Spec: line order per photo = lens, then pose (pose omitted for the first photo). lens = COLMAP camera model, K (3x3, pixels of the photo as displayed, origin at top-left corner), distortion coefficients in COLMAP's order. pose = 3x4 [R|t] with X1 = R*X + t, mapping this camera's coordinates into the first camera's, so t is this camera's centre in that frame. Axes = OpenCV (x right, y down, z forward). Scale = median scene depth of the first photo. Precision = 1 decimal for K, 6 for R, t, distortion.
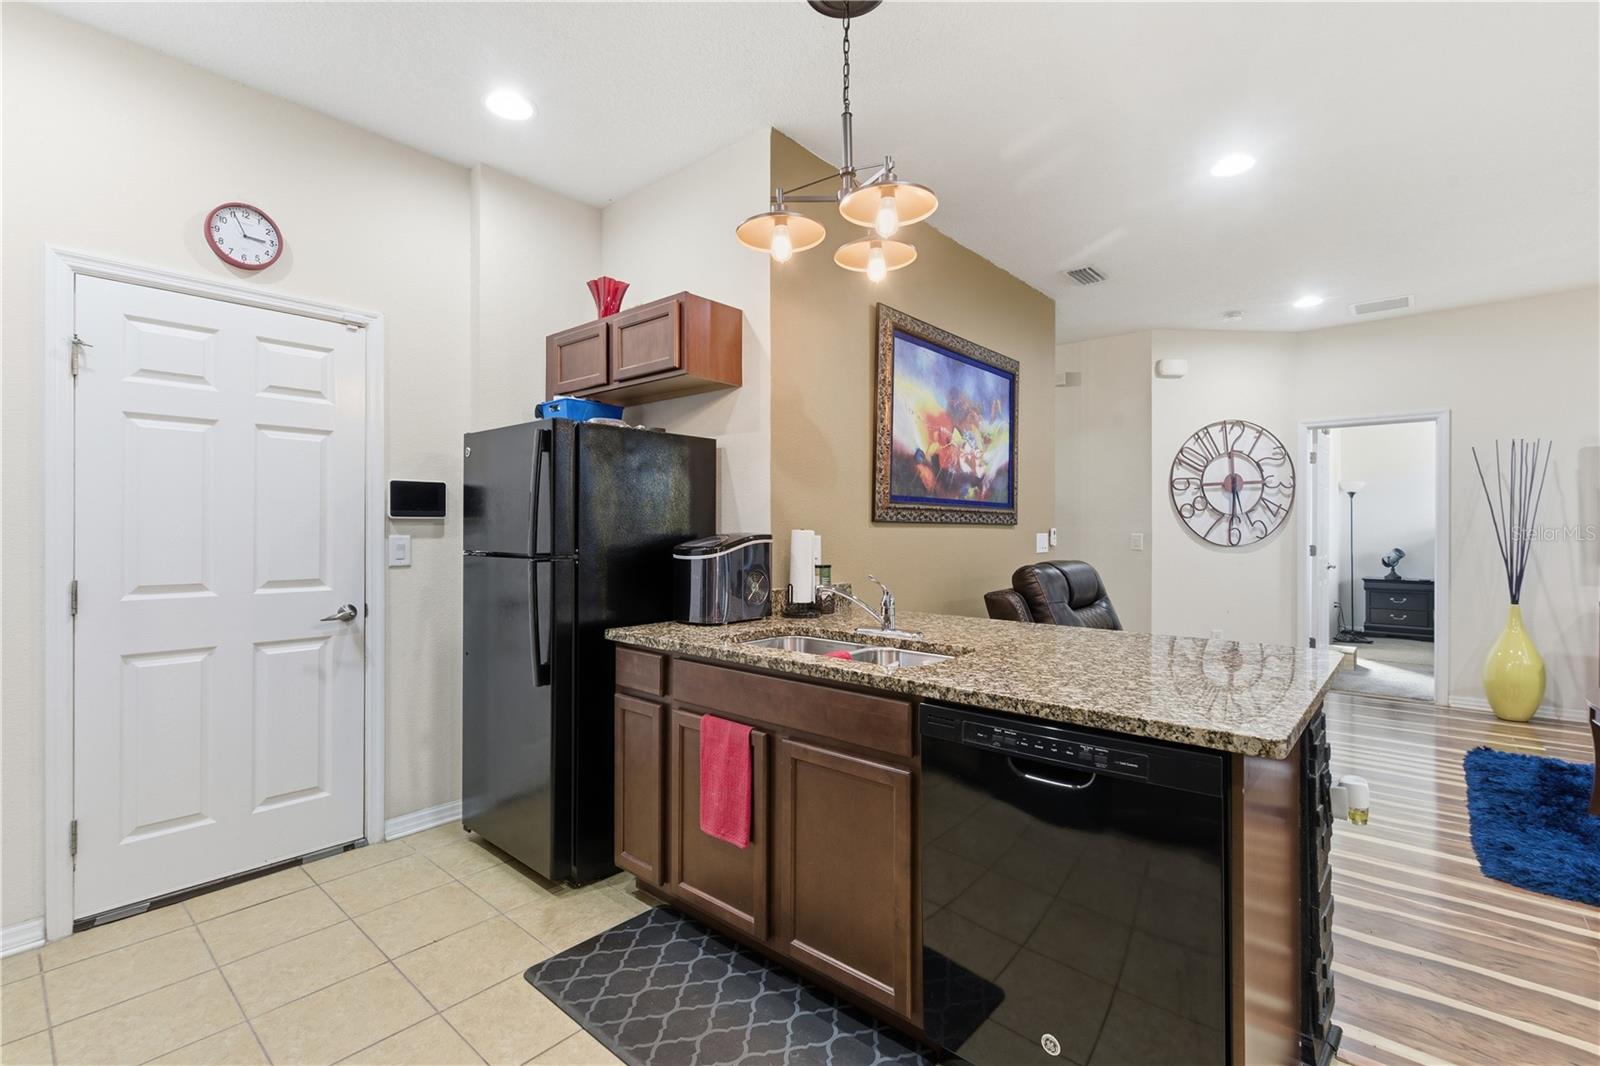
lens RADIAL K [[728.2, 0, 805.2], [0, 728.2, 522.7], [0, 0, 1]] dist [0.003487, -0.003260]
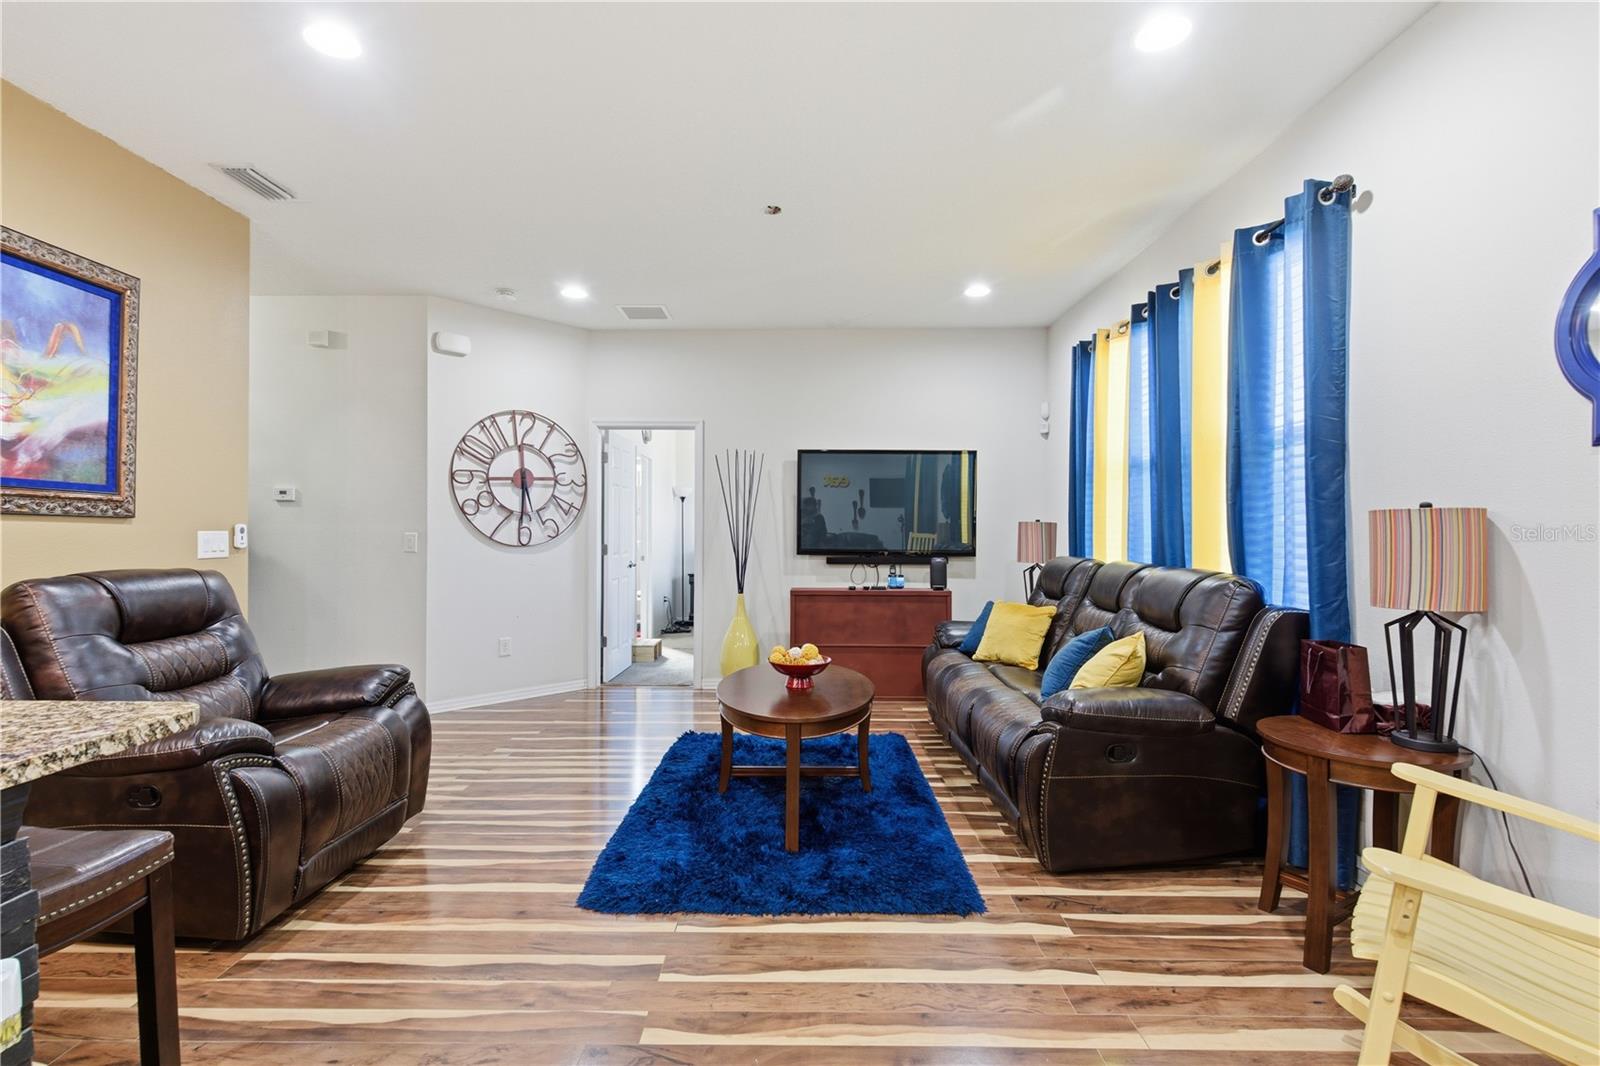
lens RADIAL K [[728.2, 0, 795.4], [0, 728.2, 527.1], [0, 0, 1]] dist [0.003487, -0.003260]
pose [[0.761912, 0.005417, 0.647658, 0.291816], [-0.005967, 0.999981, -0.001344, 0.008275], [-0.647653, -0.002841, 0.761930, 0.072667]]
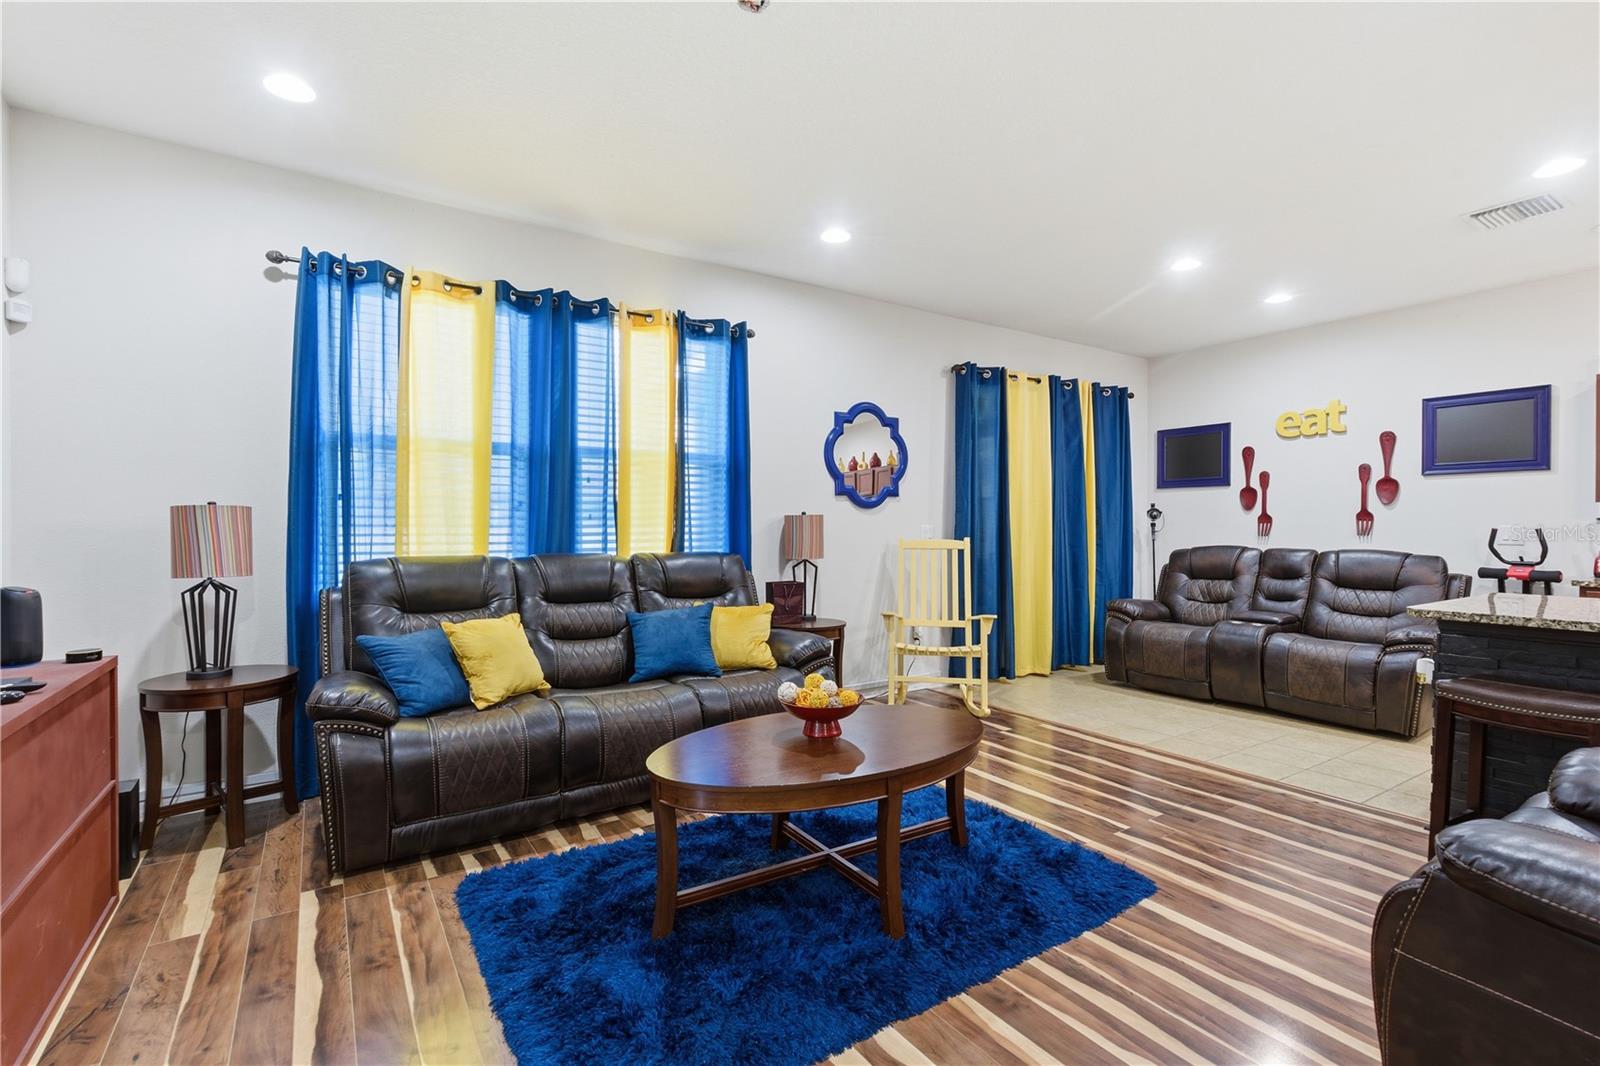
lens RADIAL K [[728.2, 0, 781.9], [0, 728.2, 533.0], [0, 0, 1]] dist [0.003487, -0.003260]
pose [[-0.958946, -0.002321, 0.283580, 0.596185], [-0.001355, 0.999993, 0.003601, 0.015738], [-0.283586, 0.003069, -0.958942, 1.064188]]
